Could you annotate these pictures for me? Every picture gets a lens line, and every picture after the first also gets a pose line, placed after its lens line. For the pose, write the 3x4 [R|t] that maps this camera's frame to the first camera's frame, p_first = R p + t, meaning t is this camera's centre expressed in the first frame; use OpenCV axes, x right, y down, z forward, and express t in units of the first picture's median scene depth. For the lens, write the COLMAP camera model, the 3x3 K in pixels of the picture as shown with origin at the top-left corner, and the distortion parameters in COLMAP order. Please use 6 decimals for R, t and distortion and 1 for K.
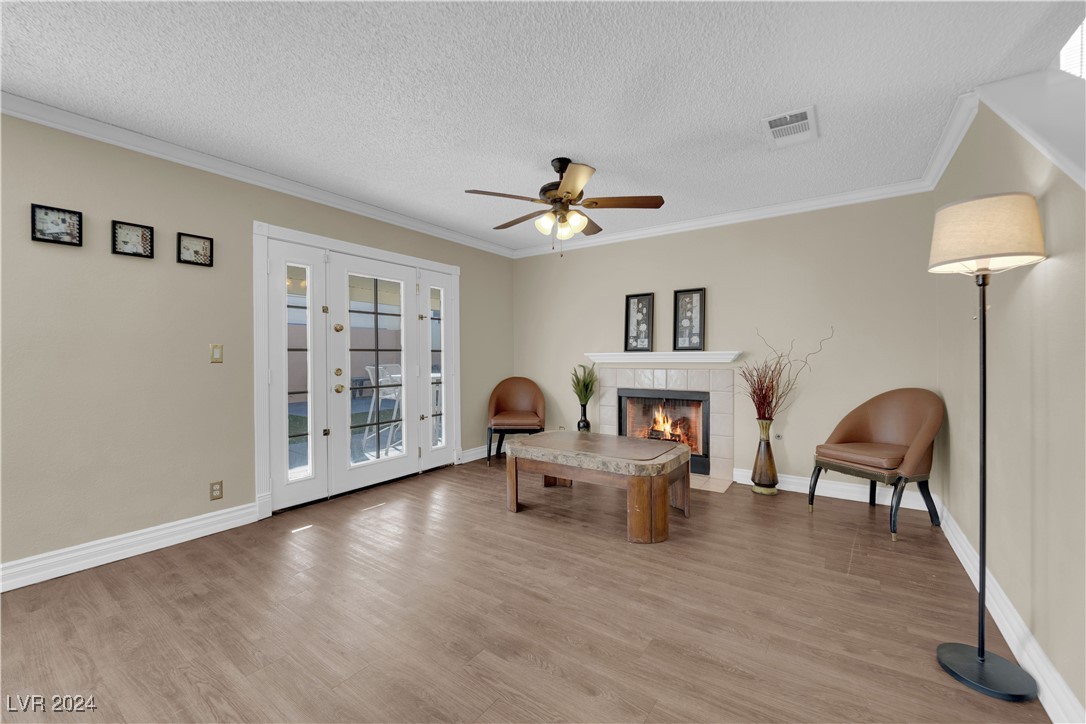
lens RADIAL K [[435.1, 0, 541.7], [0, 435.1, 360.4], [0, 0, 1]] dist [-0.002085, -0.008177]
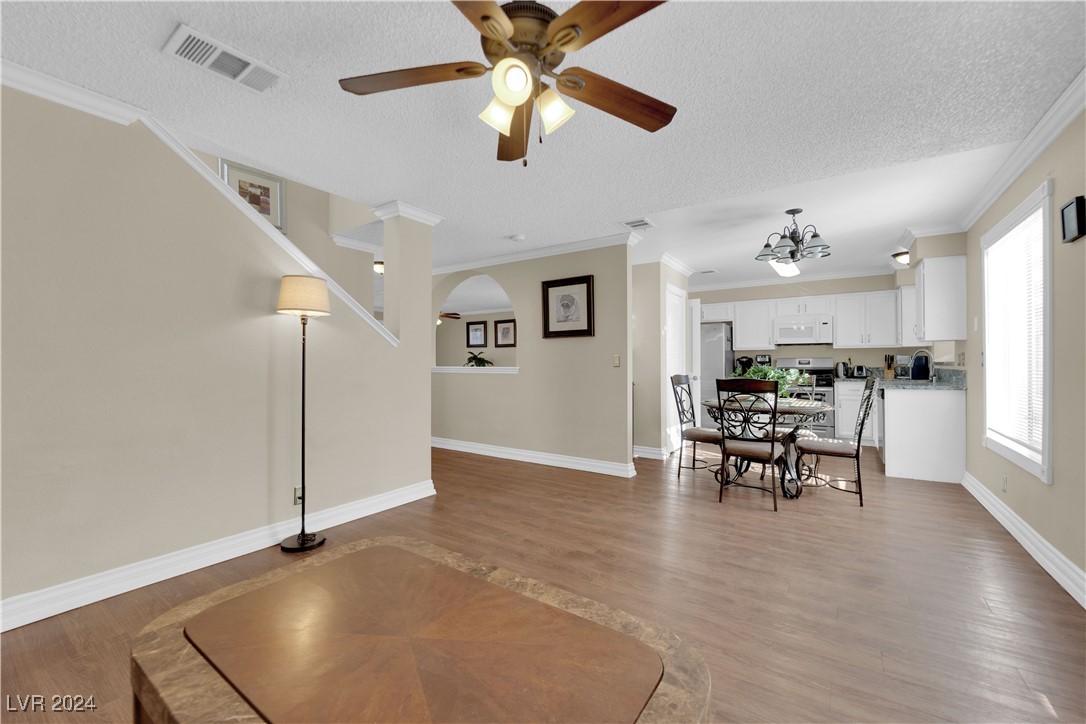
lens RADIAL K [[435.1, 0, 541.7], [0, 435.1, 360.4], [0, 0, 1]] dist [-0.002085, -0.008177]
pose [[-0.999963, 0.005037, -0.006994, 0.021802], [0.004997, 0.999971, 0.005703, -0.010392], [0.007022, 0.005668, -0.999959, 1.048040]]
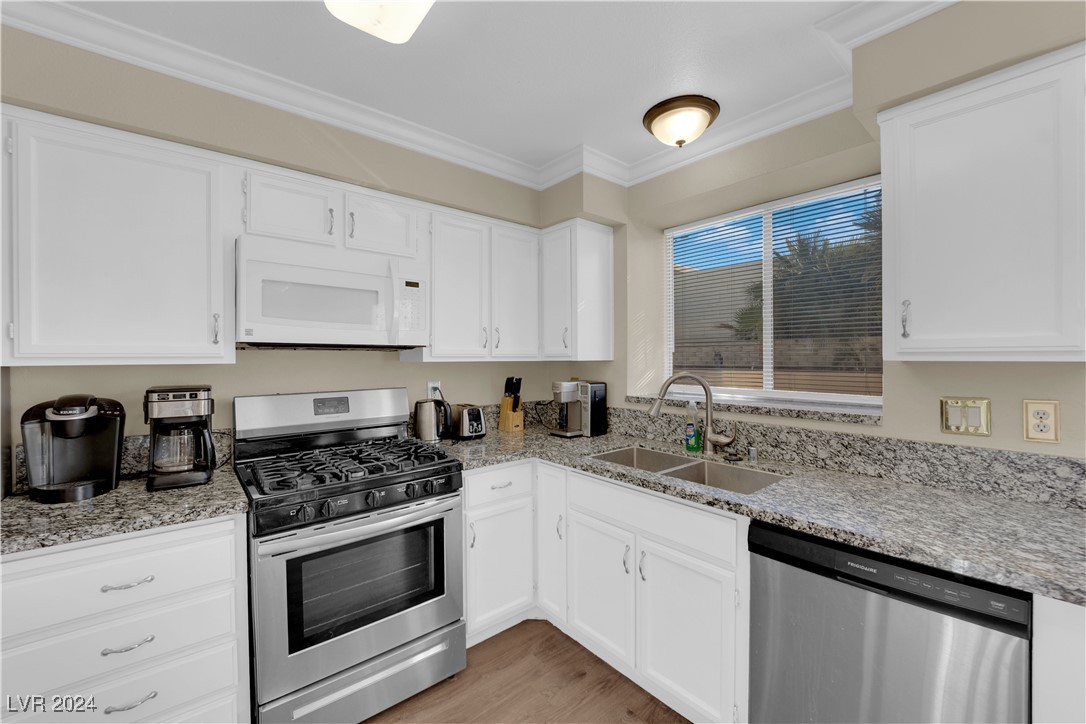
lens RADIAL K [[435.1, 0, 541.7], [0, 435.1, 360.4], [0, 0, 1]] dist [-0.002085, -0.008177]
pose [[-0.267542, 0.012482, -0.963465, -0.560218], [-0.005532, 0.999880, 0.014490, -0.049797], [0.963530, 0.009207, -0.267441, -0.211381]]
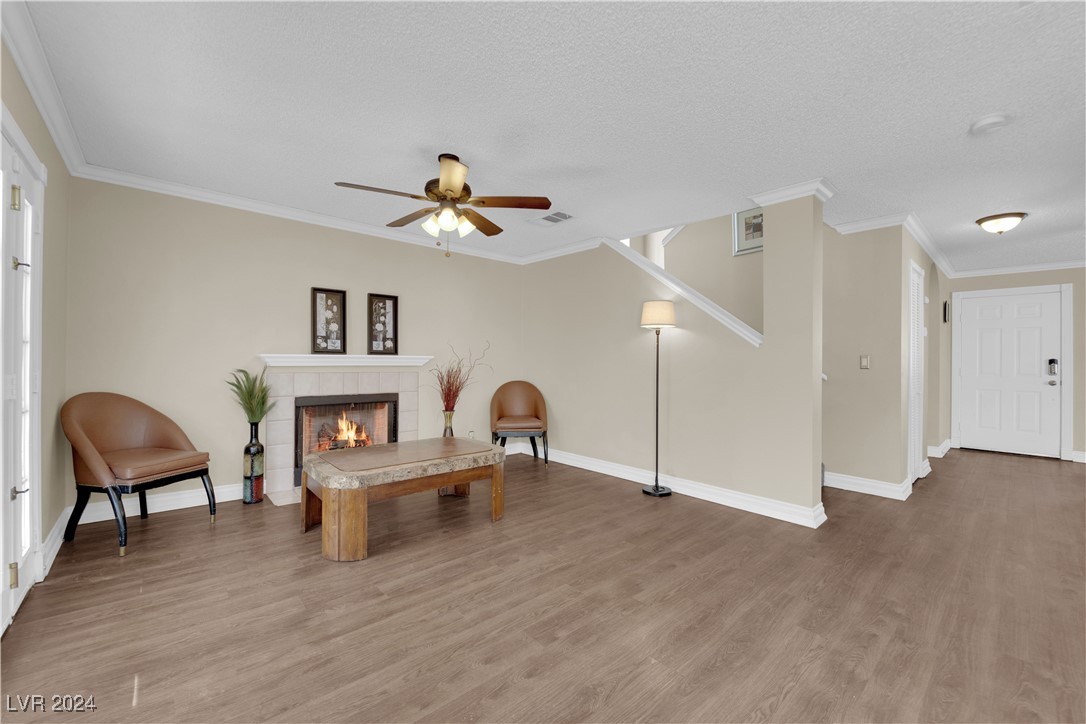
lens RADIAL K [[435.1, 0, 541.7], [0, 435.1, 360.4], [0, 0, 1]] dist [-0.002085, -0.008177]
pose [[0.230680, 0.010345, 0.972975, -0.583506], [-0.002293, 0.999946, -0.010088, 0.001356], [-0.973027, 0.000096, 0.230691, 0.401019]]
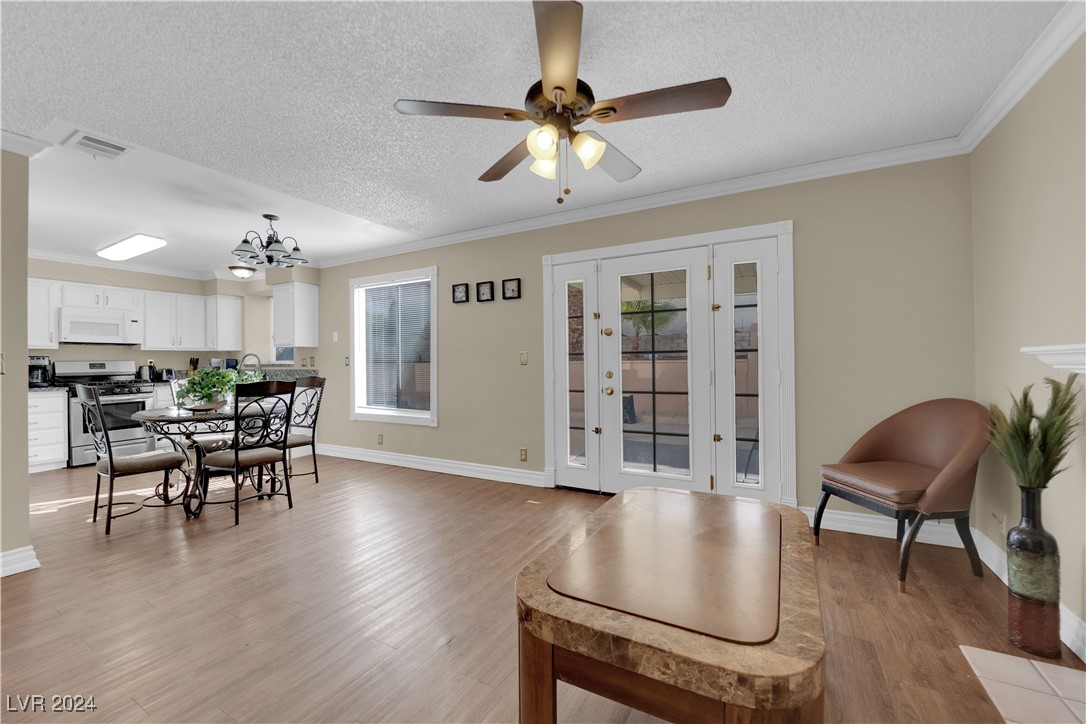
lens RADIAL K [[435.1, 0, 541.7], [0, 435.1, 360.4], [0, 0, 1]] dist [-0.002085, -0.008177]
pose [[0.103835, 0.000321, -0.994594, 0.466741], [0.000118, 1.000000, 0.000335, -0.006503], [0.994595, -0.000152, 0.103835, 0.632236]]
